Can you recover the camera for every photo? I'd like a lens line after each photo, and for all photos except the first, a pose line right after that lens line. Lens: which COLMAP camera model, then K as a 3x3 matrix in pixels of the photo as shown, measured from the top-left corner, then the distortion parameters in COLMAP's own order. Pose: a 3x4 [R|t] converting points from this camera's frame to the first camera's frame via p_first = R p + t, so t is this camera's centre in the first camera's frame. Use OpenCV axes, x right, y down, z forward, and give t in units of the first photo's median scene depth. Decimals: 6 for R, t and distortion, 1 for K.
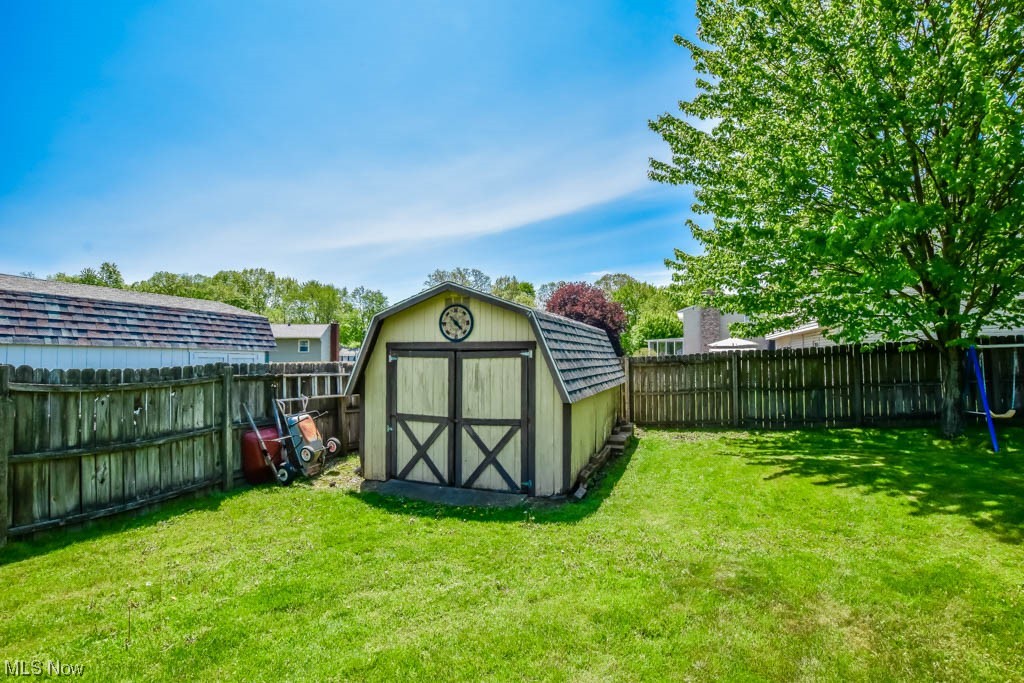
lens RADIAL K [[449.2, 0, 505.2], [0, 449.2, 346.8], [0, 0, 1]] dist [-0.014476, -0.000379]
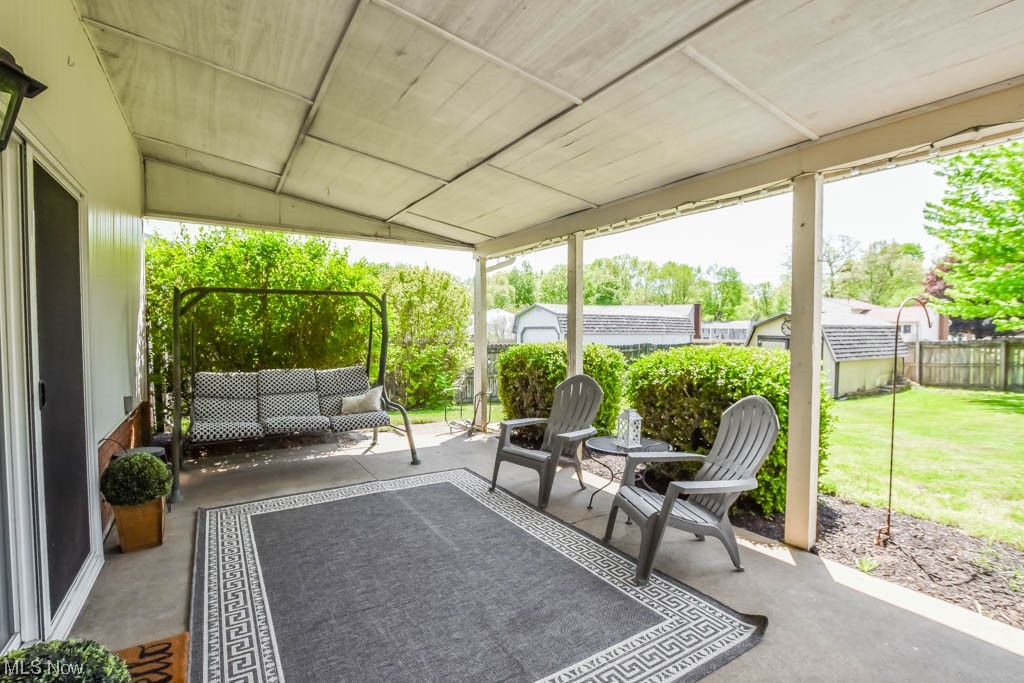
lens RADIAL K [[507.5, 0, 507.5], [0, 507.5, 339.4], [0, 0, 1]] dist [-0.025508, -0.001399]
pose [[0.779887, 0.021156, -0.625562, 0.389626], [0.011380, 0.998784, 0.047965, -0.132301], [0.625817, -0.044526, 0.778698, -1.980041]]
